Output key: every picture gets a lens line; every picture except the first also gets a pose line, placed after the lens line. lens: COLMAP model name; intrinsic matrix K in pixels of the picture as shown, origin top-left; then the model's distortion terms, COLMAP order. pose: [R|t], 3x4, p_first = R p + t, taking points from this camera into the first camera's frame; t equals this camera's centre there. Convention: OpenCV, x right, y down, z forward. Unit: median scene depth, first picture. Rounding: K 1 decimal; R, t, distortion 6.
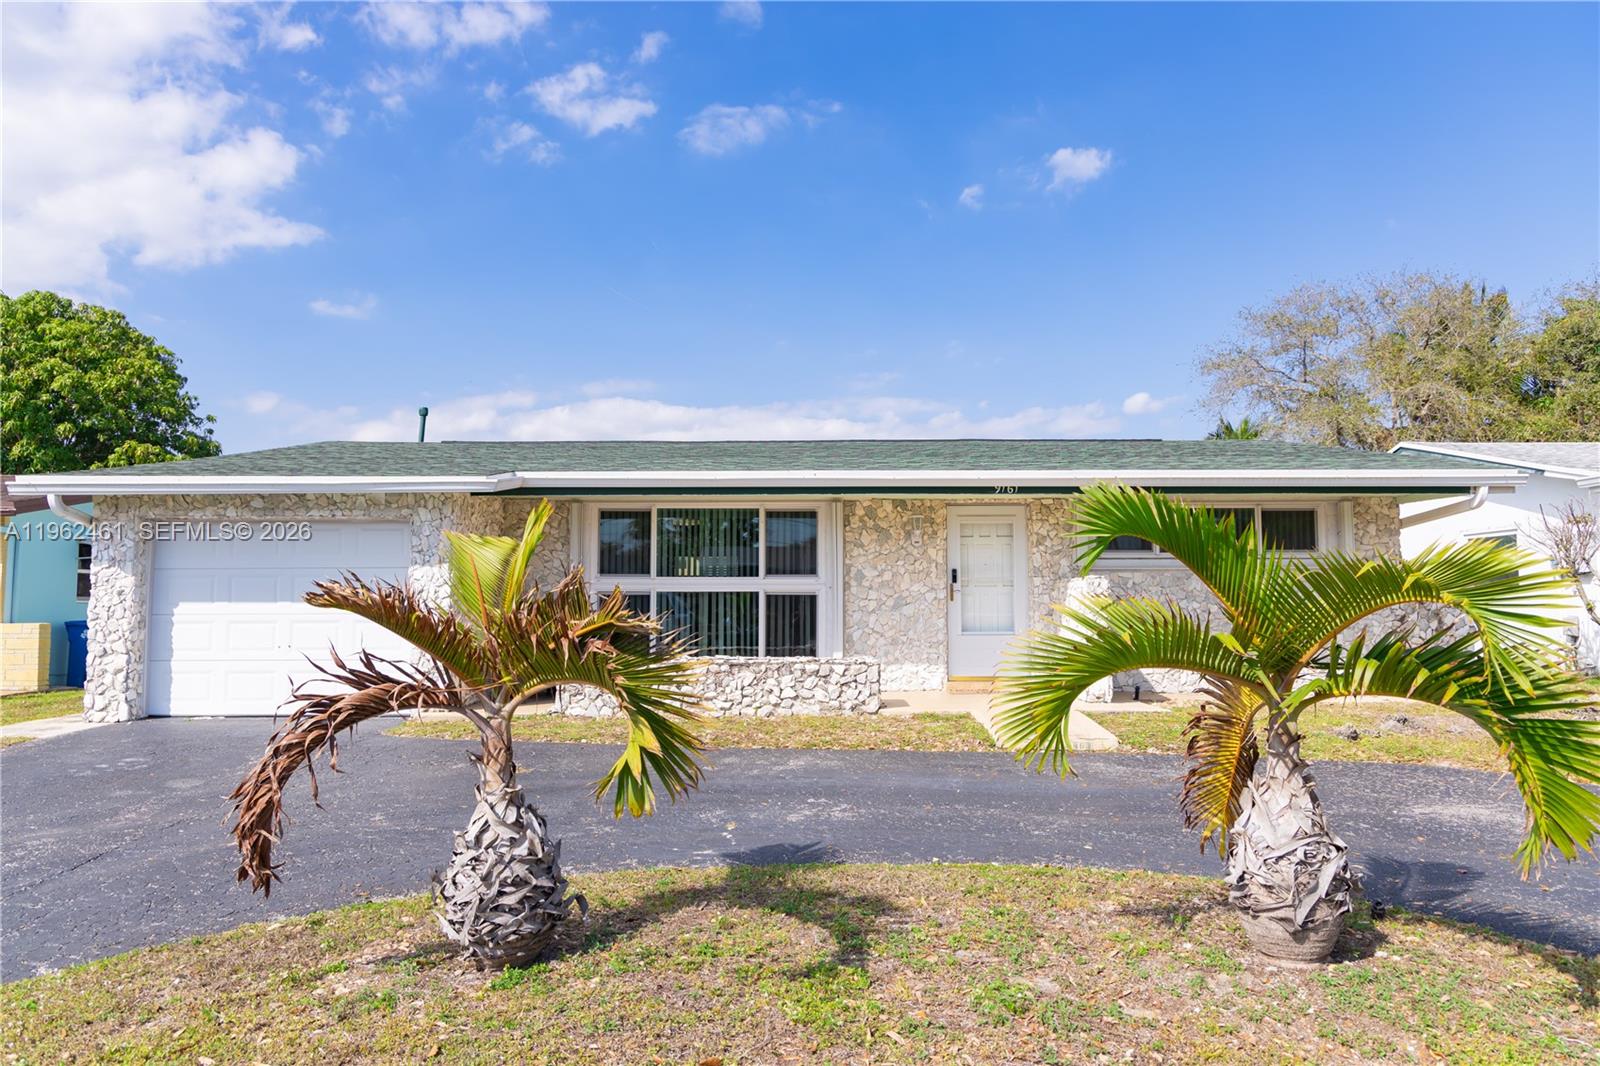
lens RADIAL K [[1070.5, 0, 798.7], [0, 1070.5, 545.1], [0, 0, 1]] dist [0.002617, 0.000878]
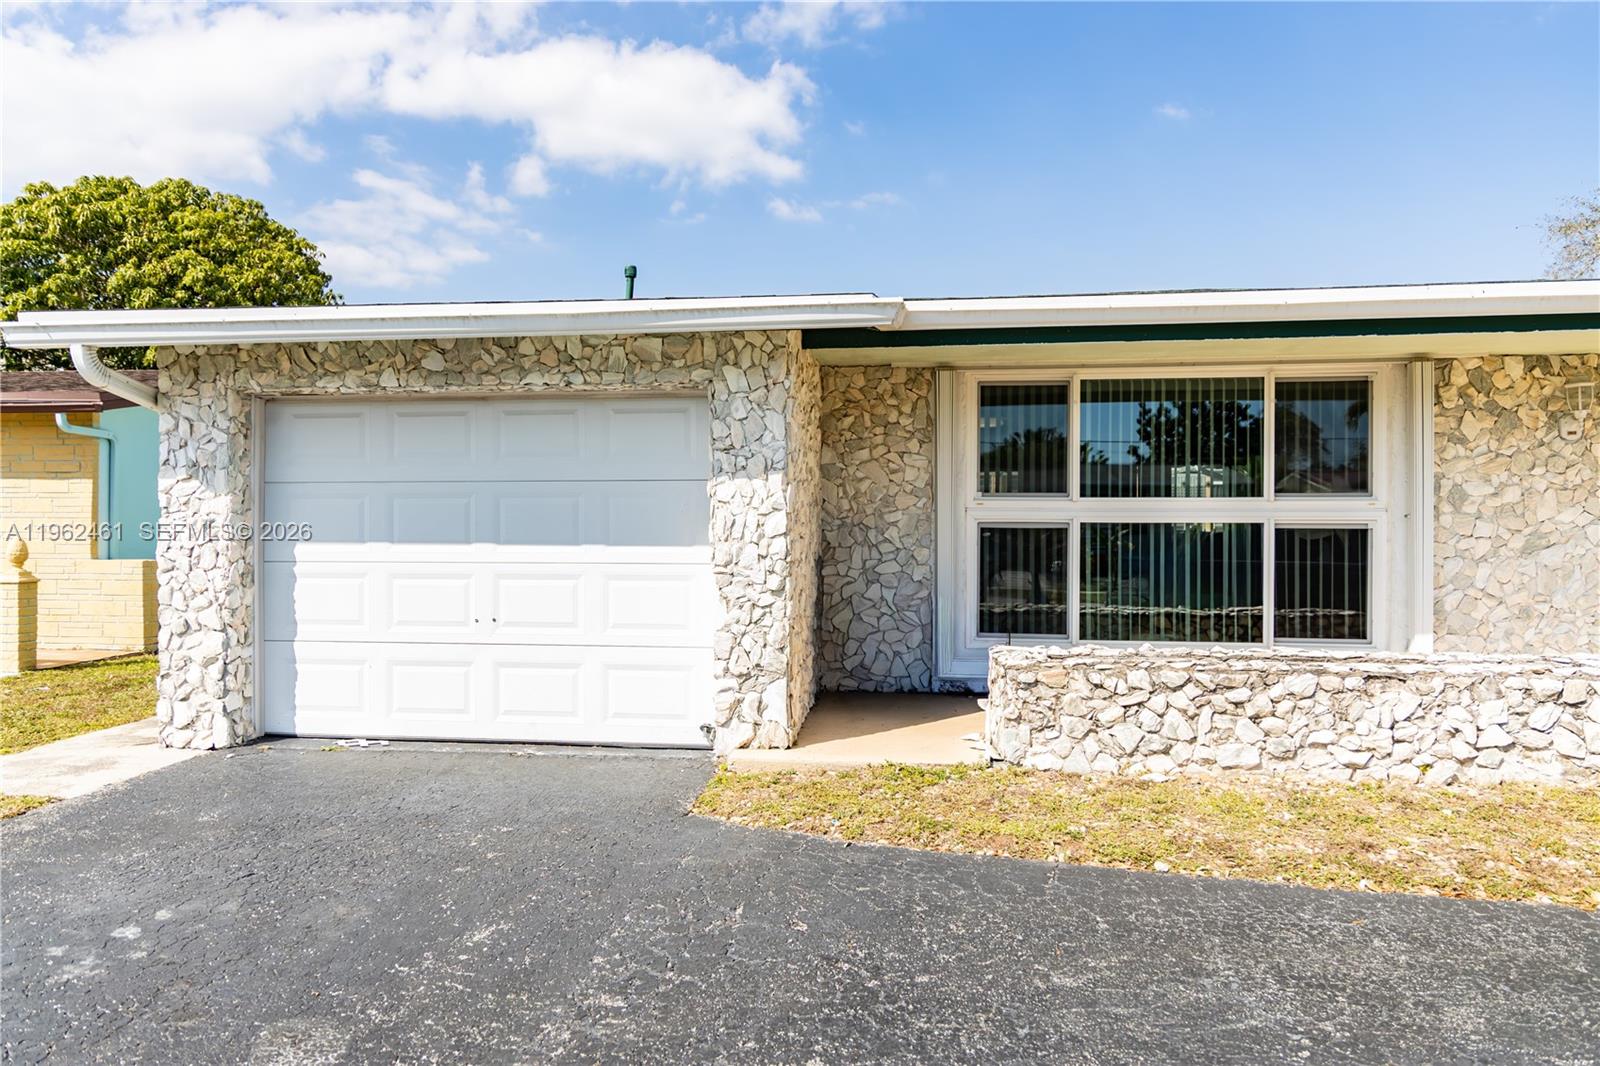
lens RADIAL K [[1071.2, 0, 794.8], [0, 1071.2, 533.1], [0, 0, 1]] dist [0.008630, -0.003966]
pose [[0.992850, 0.003737, -0.119309, -0.219479], [0.003653, 0.998090, 0.061664, 0.012898], [0.119312, -0.061659, 0.990940, 0.405261]]
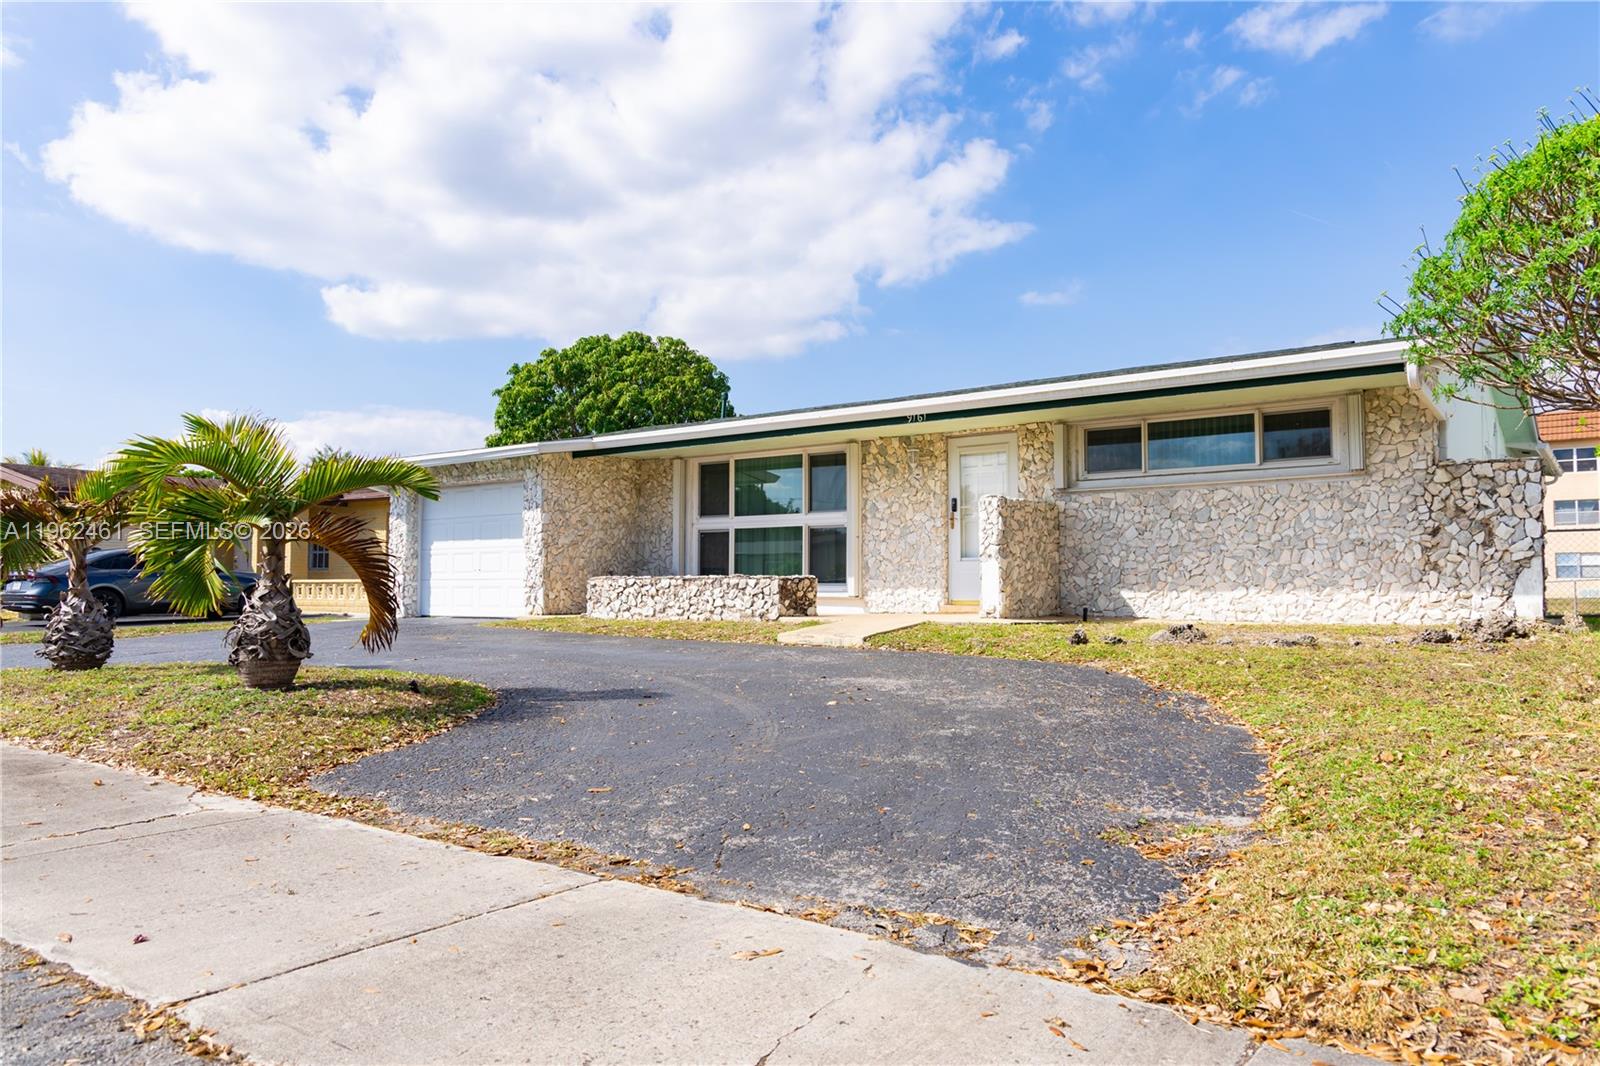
lens RADIAL K [[1107.9, 0, 800.0], [0, 1107.9, 533.0], [0, 0, 1]] dist [-0.002379, 0.005560]
pose [[0.809334, -0.028884, -0.586639, 0.665237], [0.033166, 0.999444, -0.003453, 0.055591], [0.586412, -0.016662, 0.809842, 0.032985]]
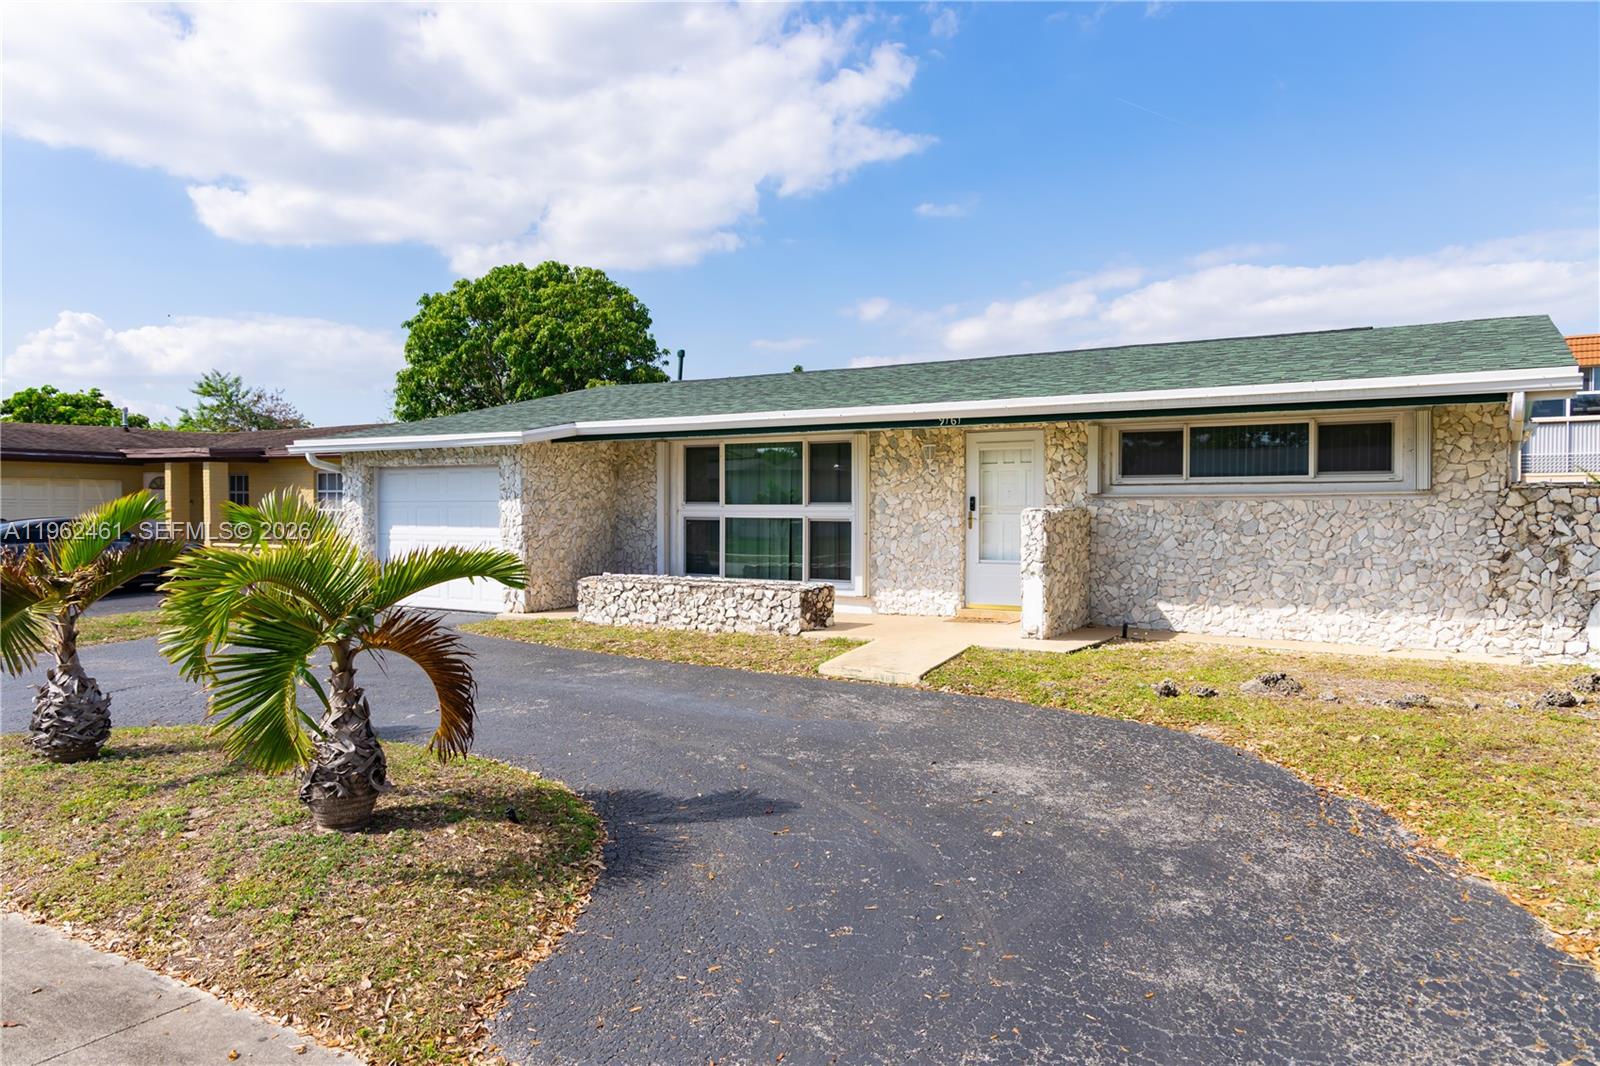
lens RADIAL K [[1112.8, 0, 776.0], [0, 1112.8, 530.0], [0, 0, 1]] dist [0.024040, -0.007611]
pose [[0.852329, 0.012423, -0.522858, 0.536565], [0.031360, 0.996705, 0.074803, -0.030320], [0.522065, -0.080153, 0.849131, 0.023655]]
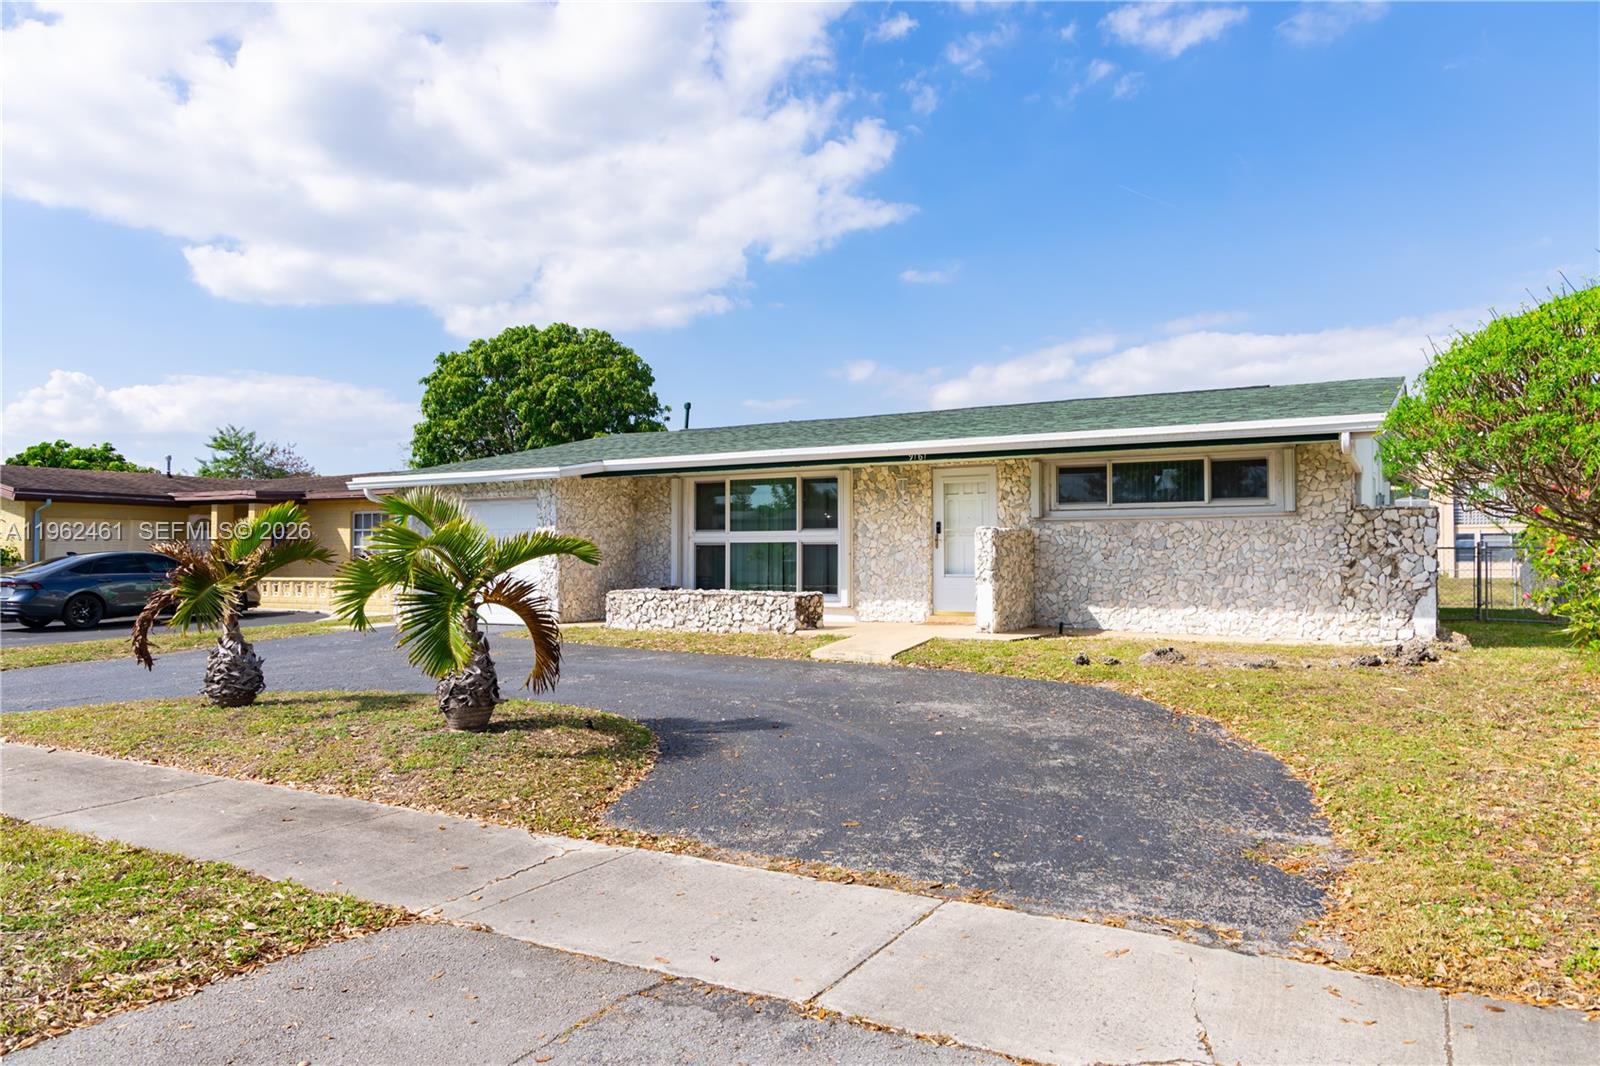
lens RADIAL K [[1088.5, 0, 800.0], [0, 1088.5, 533.0], [0, 0, 1]] dist [0.004393, -0.002137]
pose [[0.867899, -0.010853, -0.496621, 0.619735], [0.028856, 0.999175, 0.028593, -0.004566], [0.495901, -0.039146, 0.867496, -0.130222]]
